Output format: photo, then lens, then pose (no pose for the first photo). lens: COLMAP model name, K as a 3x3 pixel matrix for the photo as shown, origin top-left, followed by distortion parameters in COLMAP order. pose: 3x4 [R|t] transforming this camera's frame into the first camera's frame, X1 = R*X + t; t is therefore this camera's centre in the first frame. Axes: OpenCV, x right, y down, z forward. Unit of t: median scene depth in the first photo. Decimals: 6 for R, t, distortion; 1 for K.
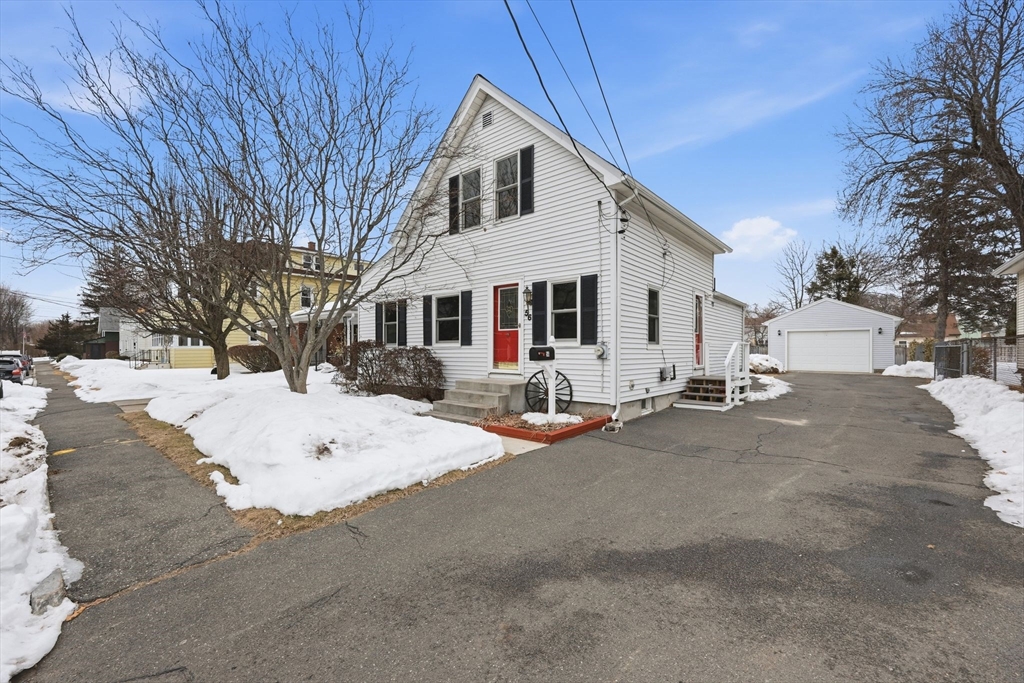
lens RADIAL K [[420.6, 0, 518.5], [0, 420.6, 349.5], [0, 0, 1]] dist [0.002851, 0.000081]
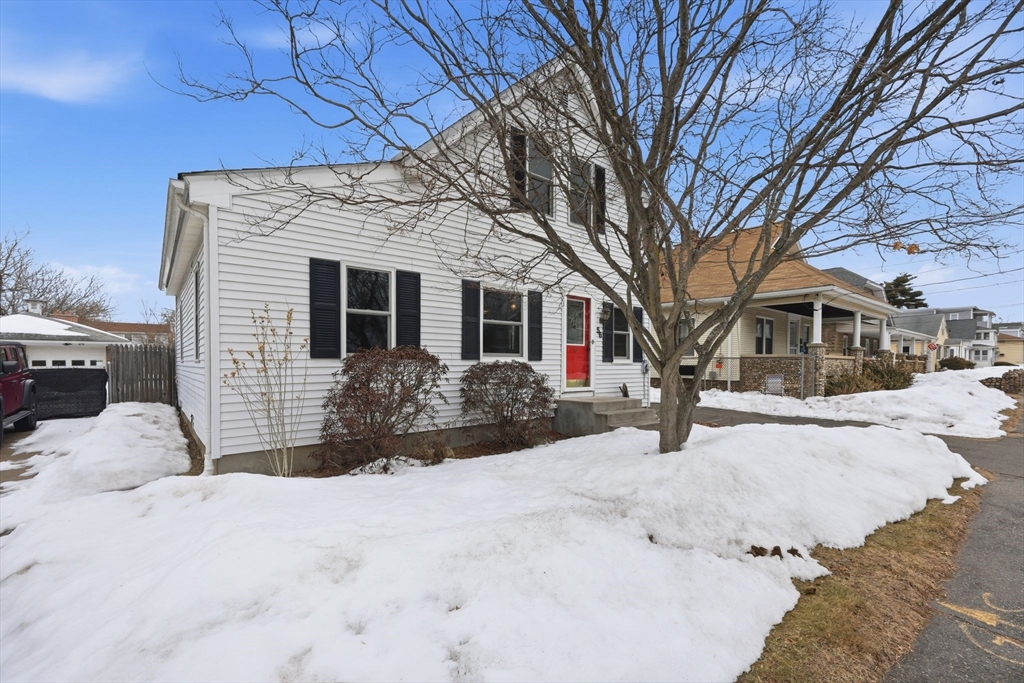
lens RADIAL K [[434.7, 0, 514.1], [0, 434.7, 371.3], [0, 0, 1]] dist [0.010726, 0.000626]
pose [[0.171469, -0.017154, 0.985040, -1.114528], [-0.004222, 0.999826, 0.018146, -0.005741], [-0.985180, -0.007270, 0.171367, 1.077788]]
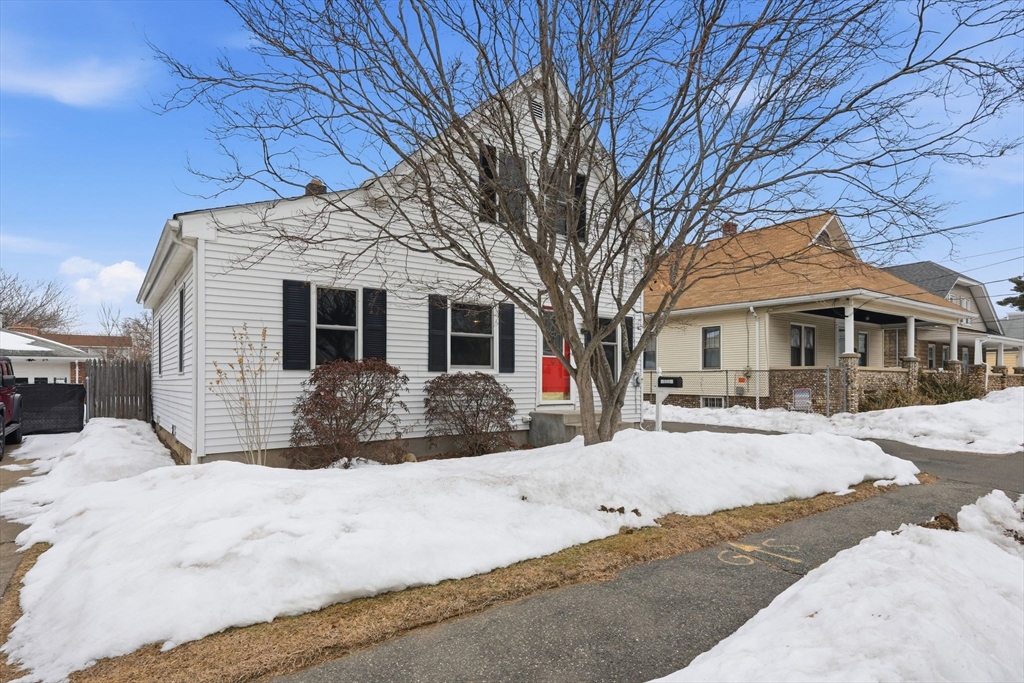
lens RADIAL K [[550.3, 0, 525.3], [0, 550.3, 376.4], [0, 0, 1]] dist [0.015155, 0.001285]
pose [[0.214417, 0.009301, 0.976698, -1.339538], [0.000437, 0.999954, -0.009618, 0.008298], [-0.976742, 0.002489, 0.214403, 0.895320]]
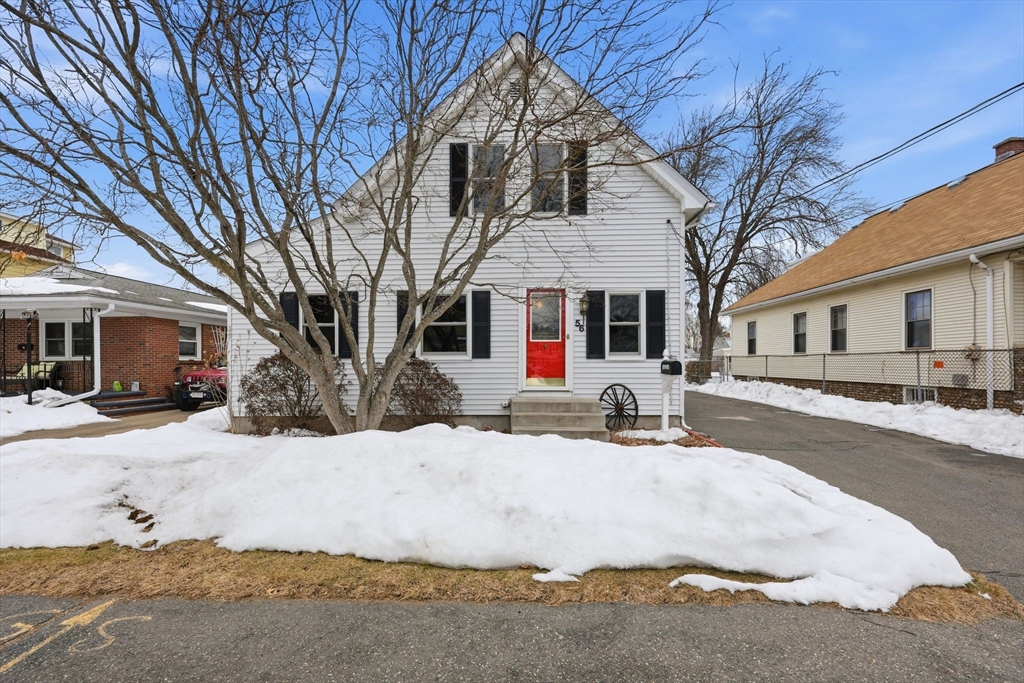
lens RADIAL K [[421.7, 0, 516.1], [0, 421.7, 365.5], [0, 0, 1]] dist [0.001219, -0.001310]
pose [[0.784024, 0.000654, 0.620730, -0.688731], [0.000384, 0.999999, -0.001539, 0.006421], [-0.620730, 0.001445, 0.784023, 0.388403]]
